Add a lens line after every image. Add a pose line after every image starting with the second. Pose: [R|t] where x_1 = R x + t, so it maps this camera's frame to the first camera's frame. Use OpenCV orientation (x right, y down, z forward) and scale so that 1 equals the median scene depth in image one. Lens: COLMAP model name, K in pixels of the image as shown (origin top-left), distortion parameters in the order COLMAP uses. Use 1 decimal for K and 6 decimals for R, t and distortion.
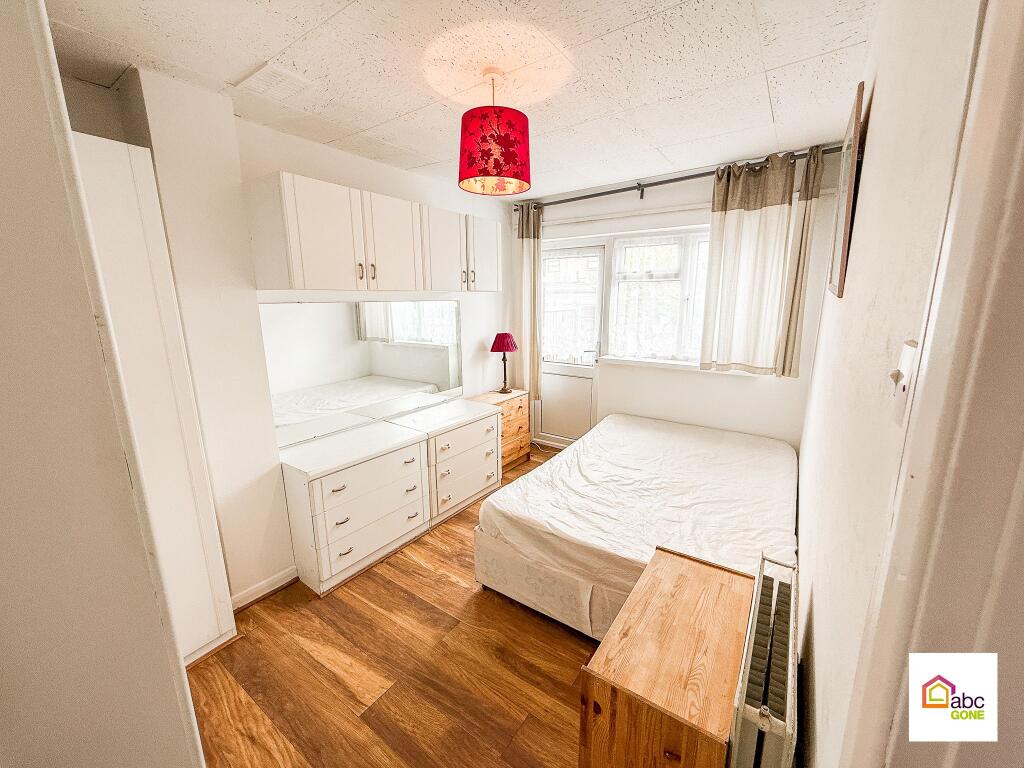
lens RADIAL K [[408.2, 0, 510.7], [0, 408.2, 384.2], [0, 0, 1]] dist [-0.000940, -0.000021]
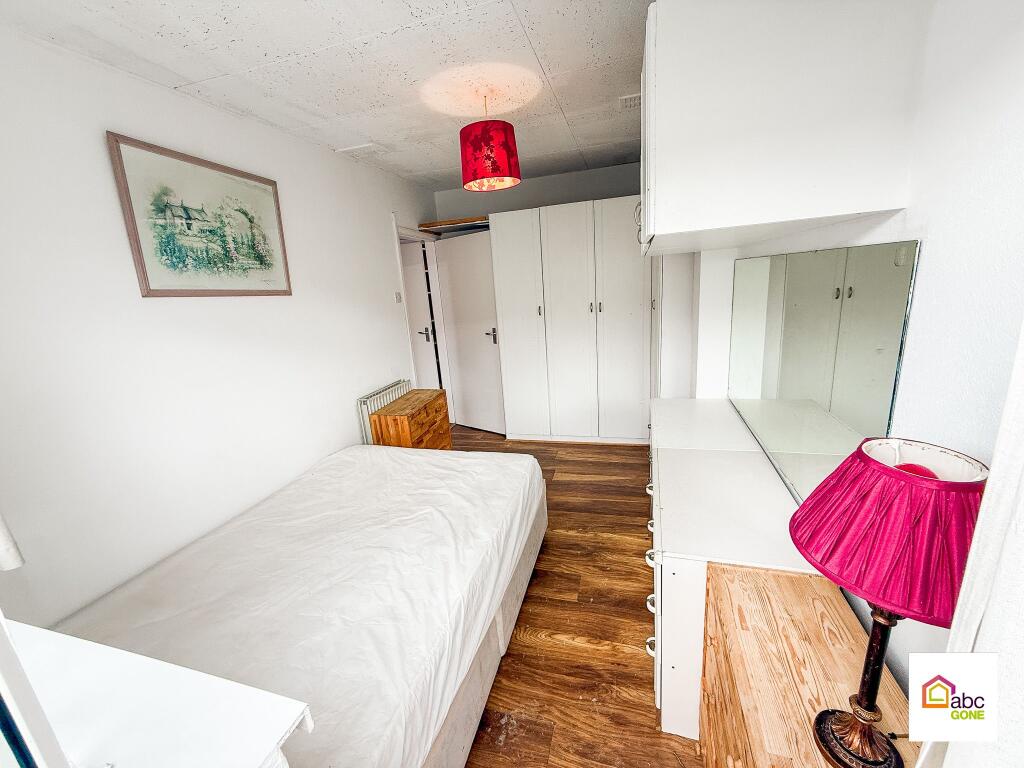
lens RADIAL K [[408.2, 0, 510.7], [0, 408.2, 384.2], [0, 0, 1]] dist [-0.000940, -0.000021]
pose [[-0.944668, 0.158298, -0.287305, 0.326970], [0.018996, 0.900785, 0.433850, -0.433150], [0.327478, 0.404386, -0.853950, 2.103075]]
